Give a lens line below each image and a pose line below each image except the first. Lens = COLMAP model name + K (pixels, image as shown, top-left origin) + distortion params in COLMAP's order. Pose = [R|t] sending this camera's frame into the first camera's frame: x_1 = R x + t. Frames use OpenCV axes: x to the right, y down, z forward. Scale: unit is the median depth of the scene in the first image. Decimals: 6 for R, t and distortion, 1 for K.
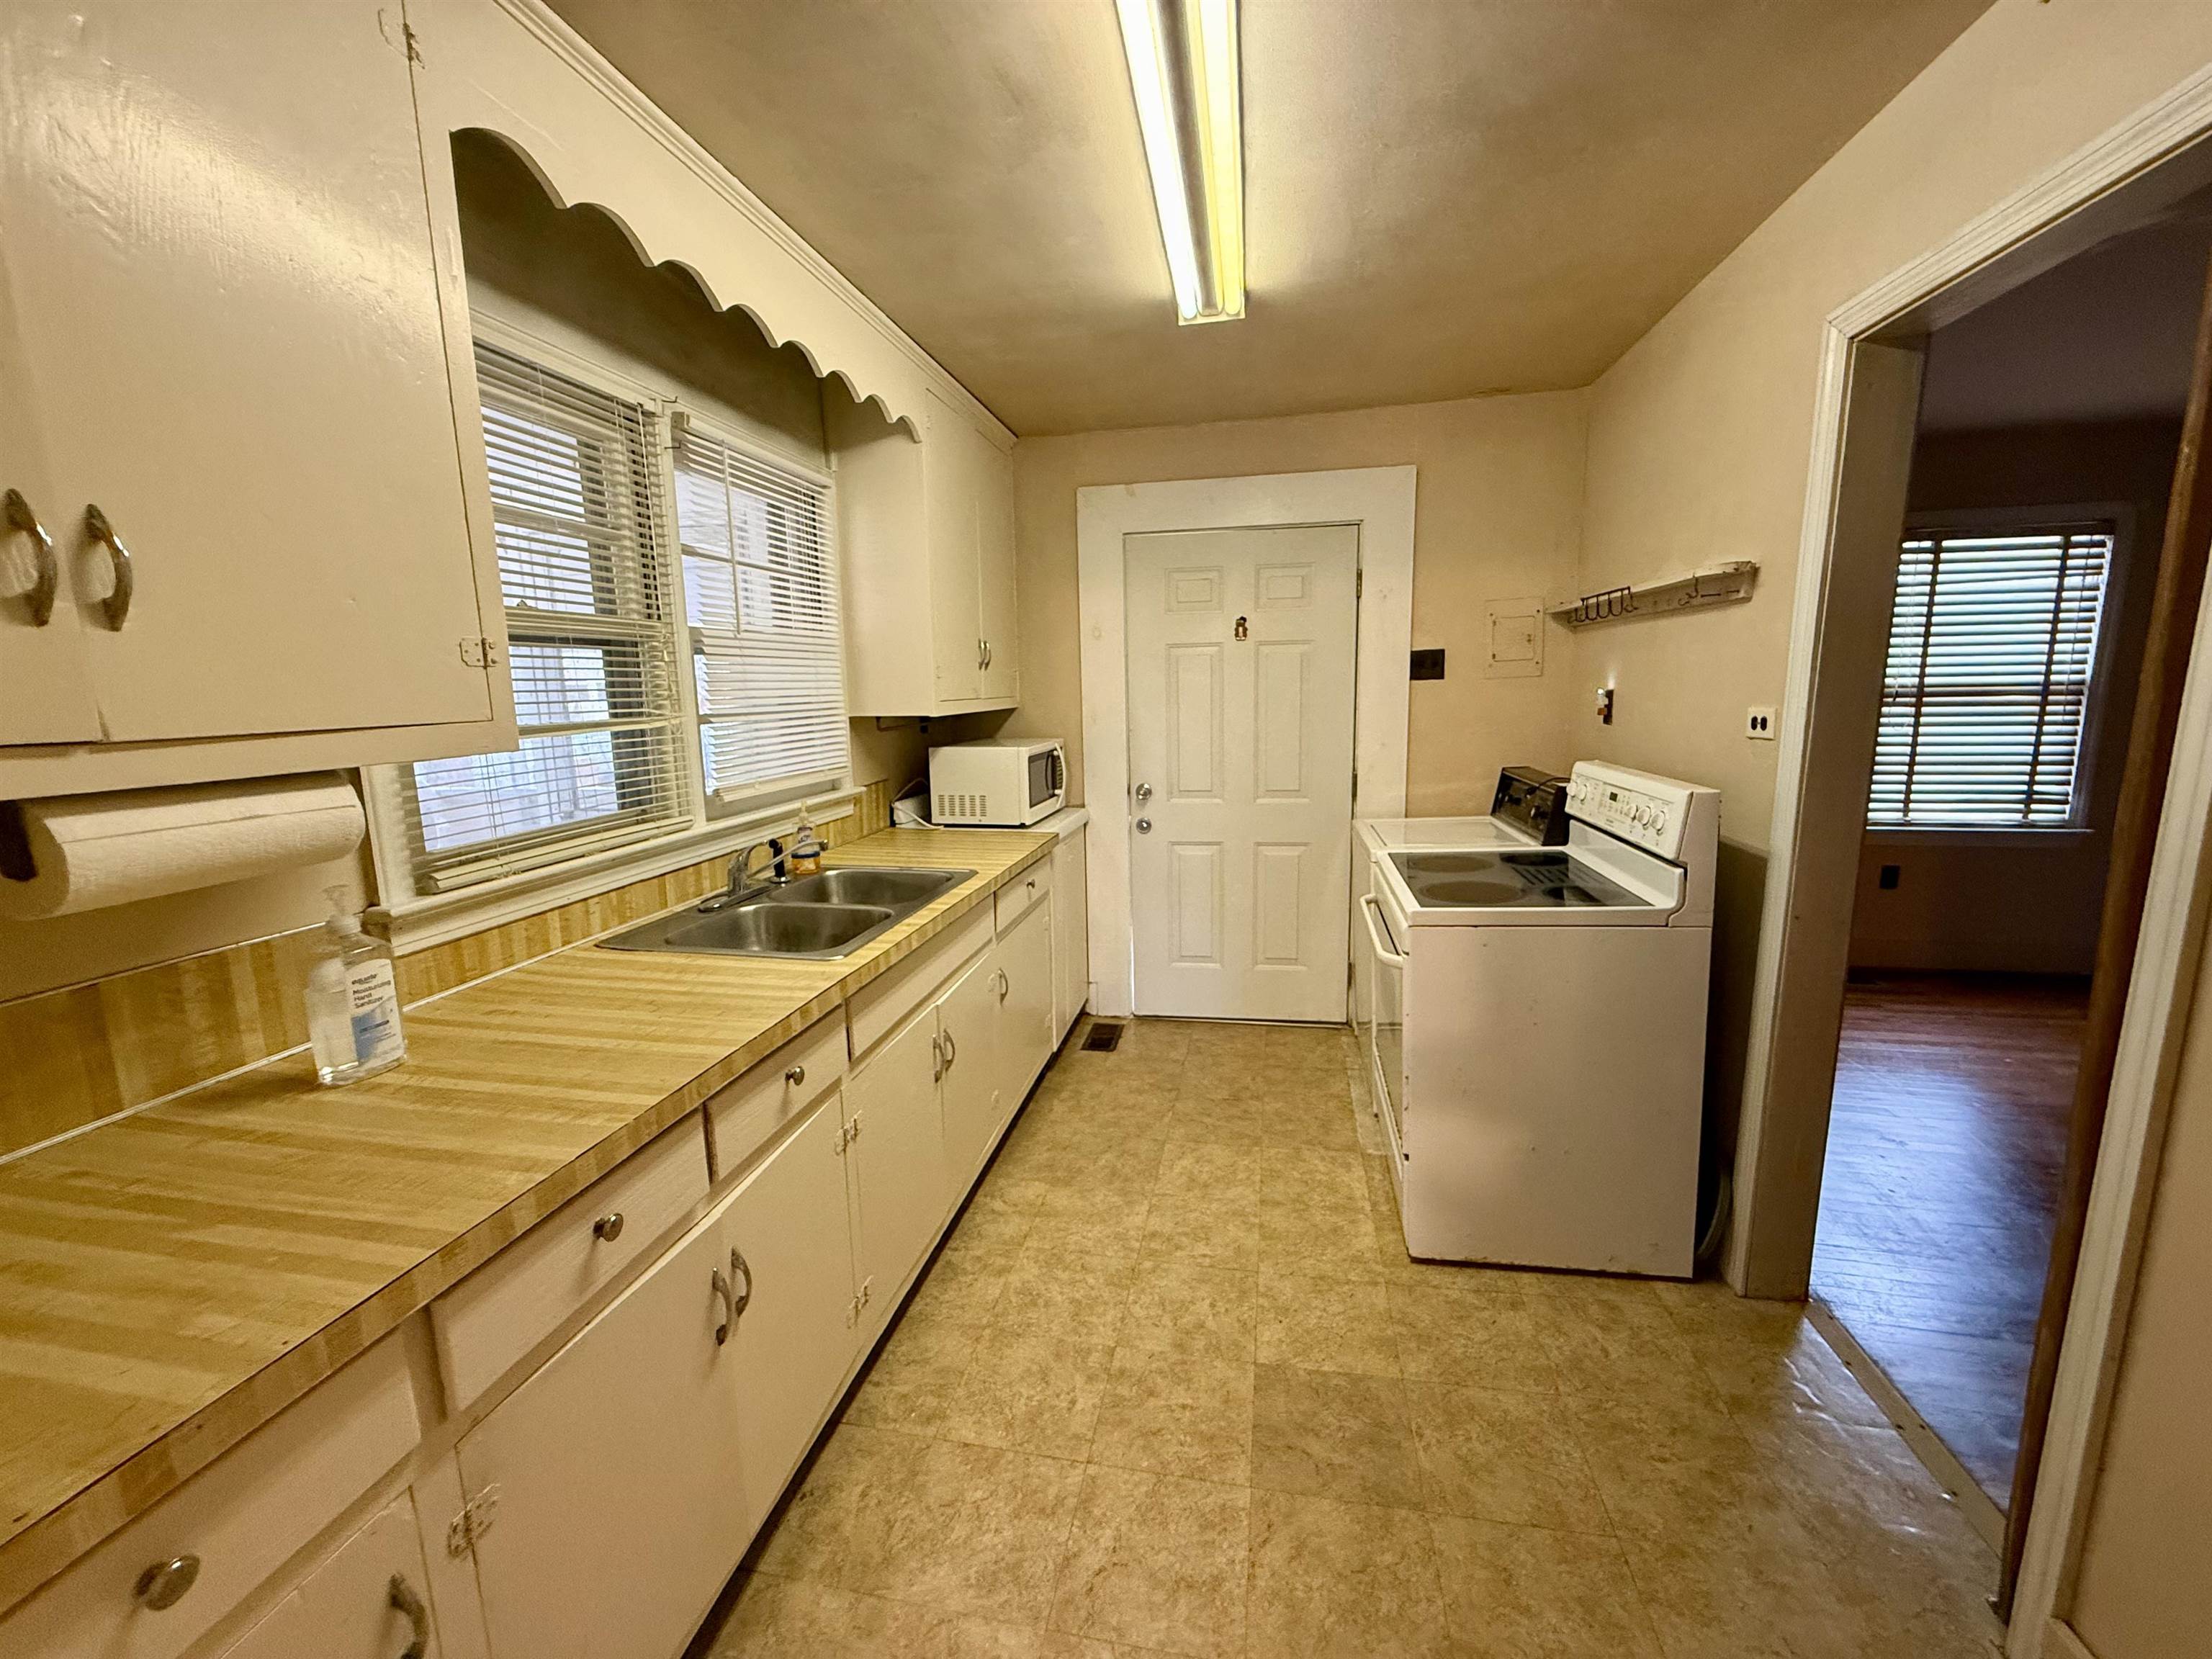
lens RADIAL K [[878.1, 0, 1104.4], [0, 878.1, 828.4], [0, 0, 1]] dist [-0.001025, -0.000427]
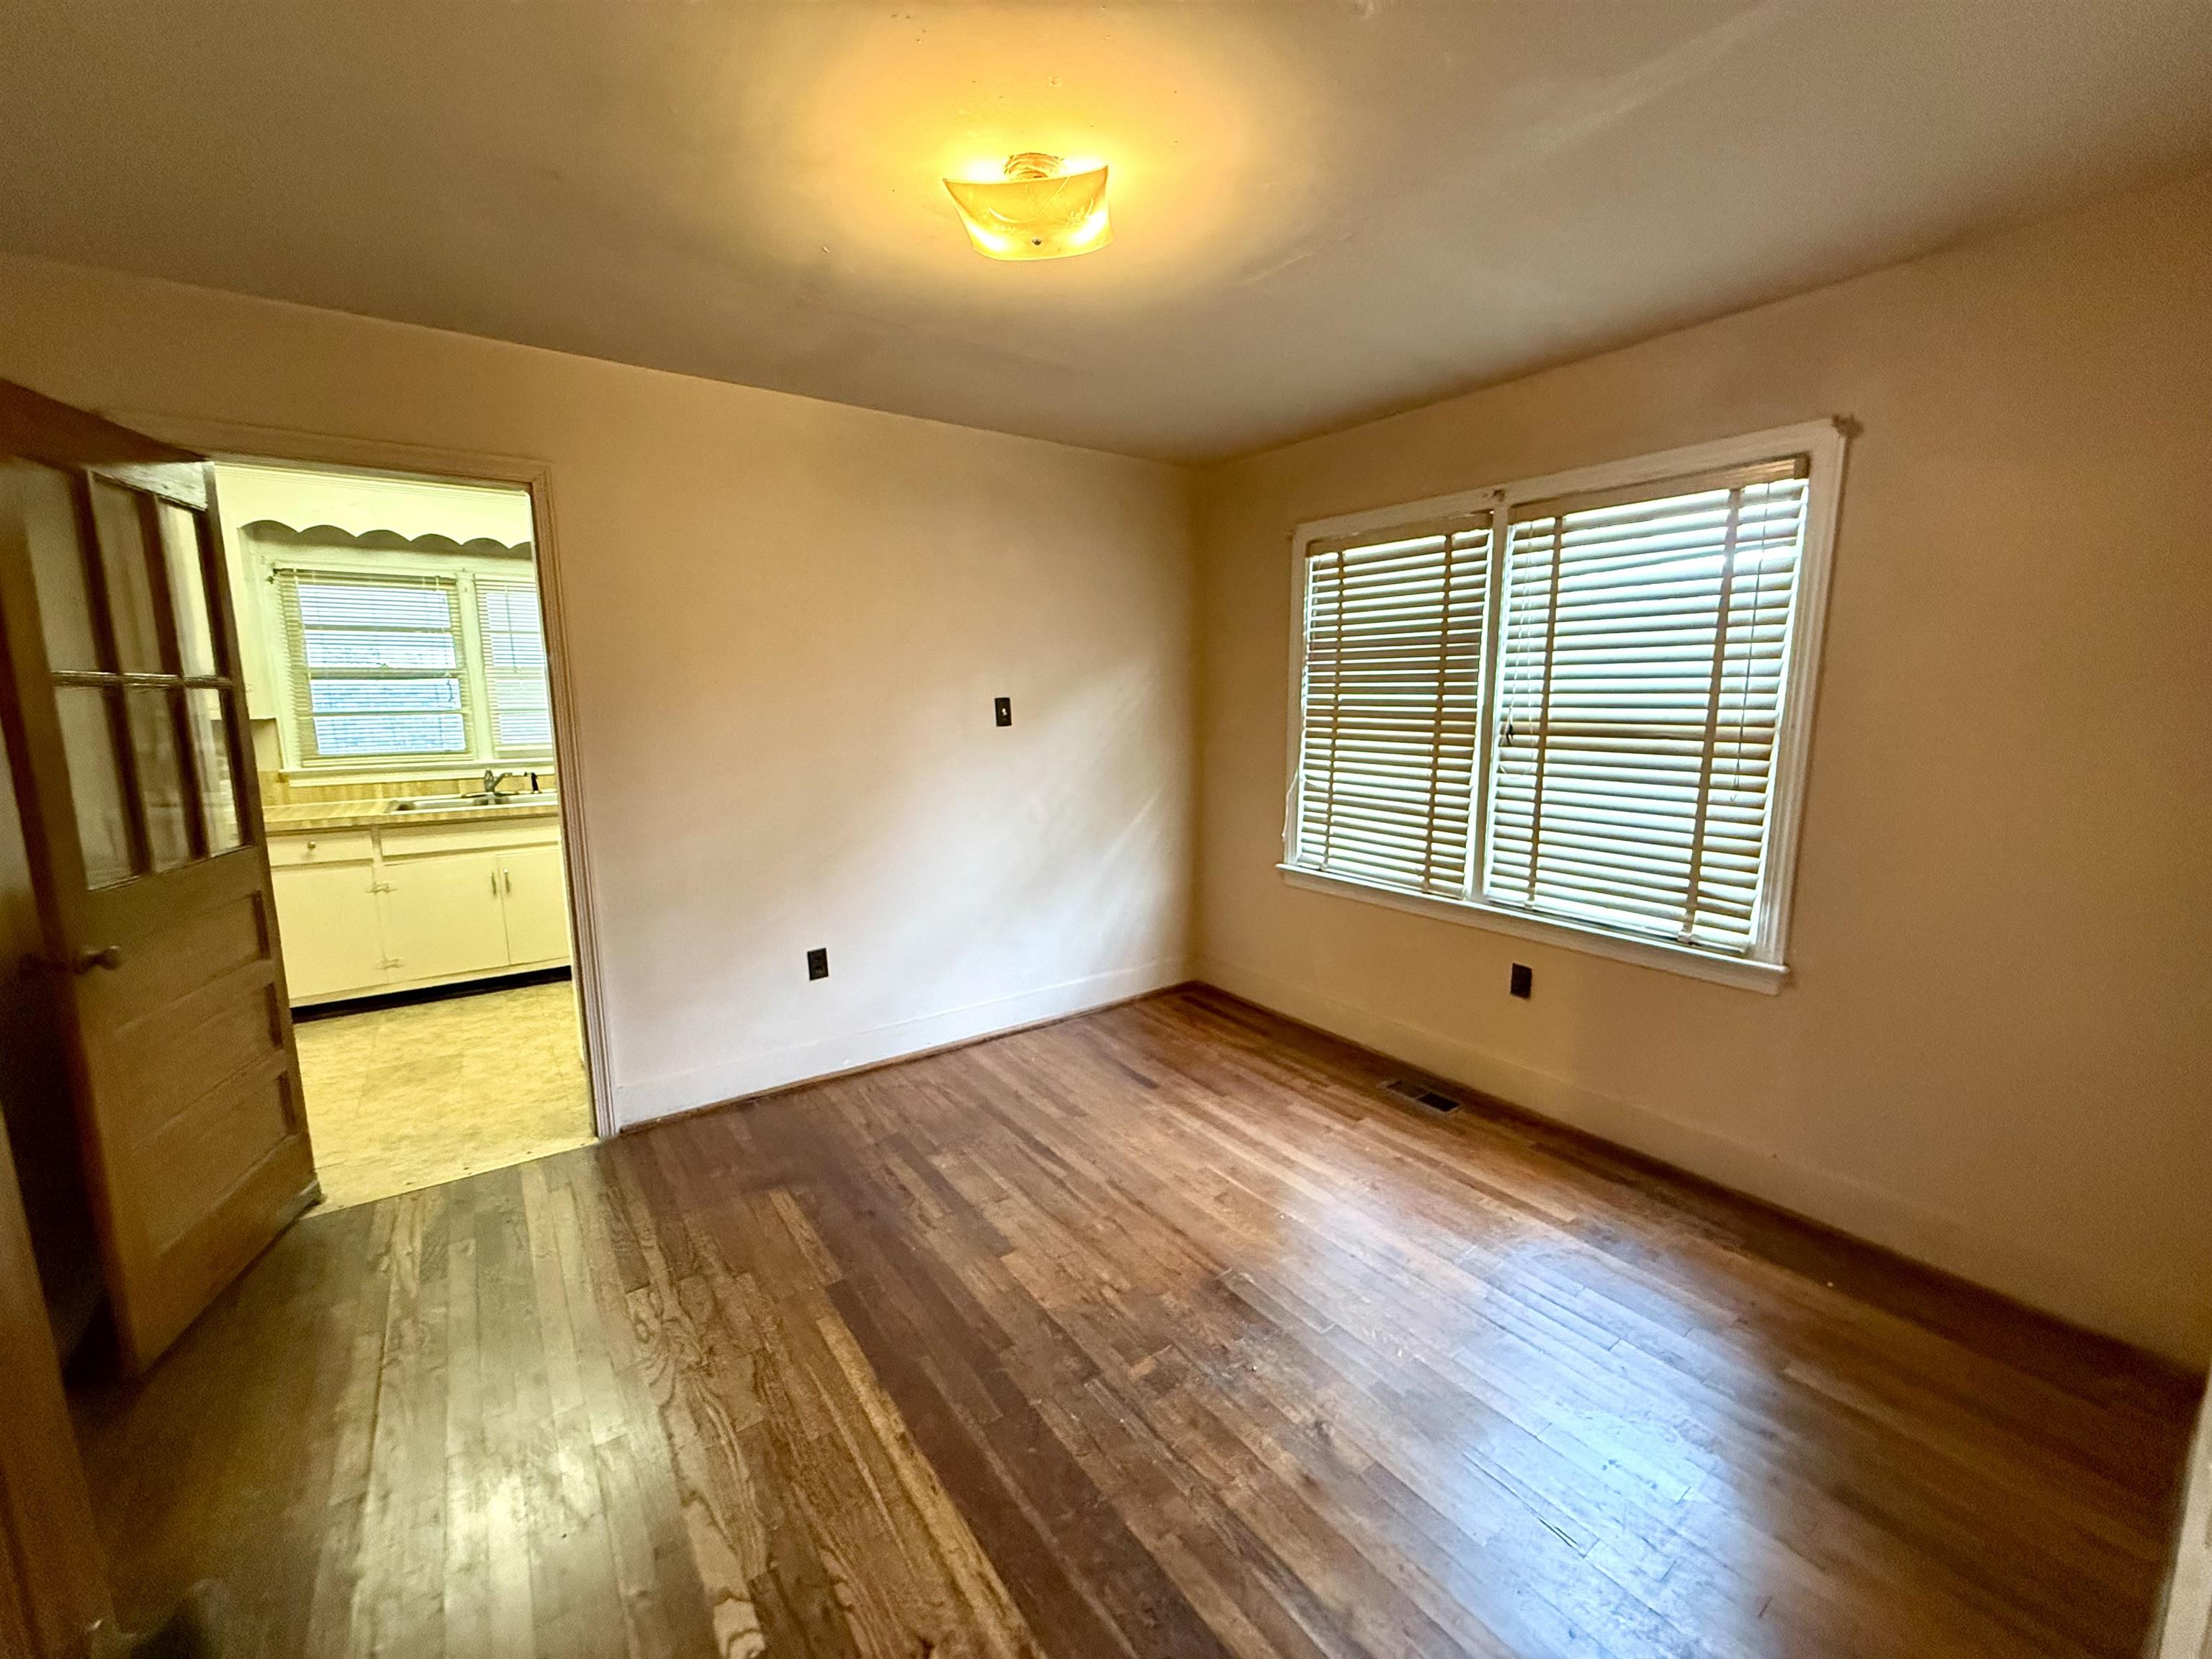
lens RADIAL K [[878.1, 0, 1104.4], [0, 878.1, 828.4], [0, 0, 1]] dist [-0.001025, -0.000427]
pose [[0.733765, 0.119175, -0.668869, 1.427015], [-0.119699, 0.991772, 0.045395, -0.079212], [0.668775, 0.046753, 0.741993, 0.286375]]
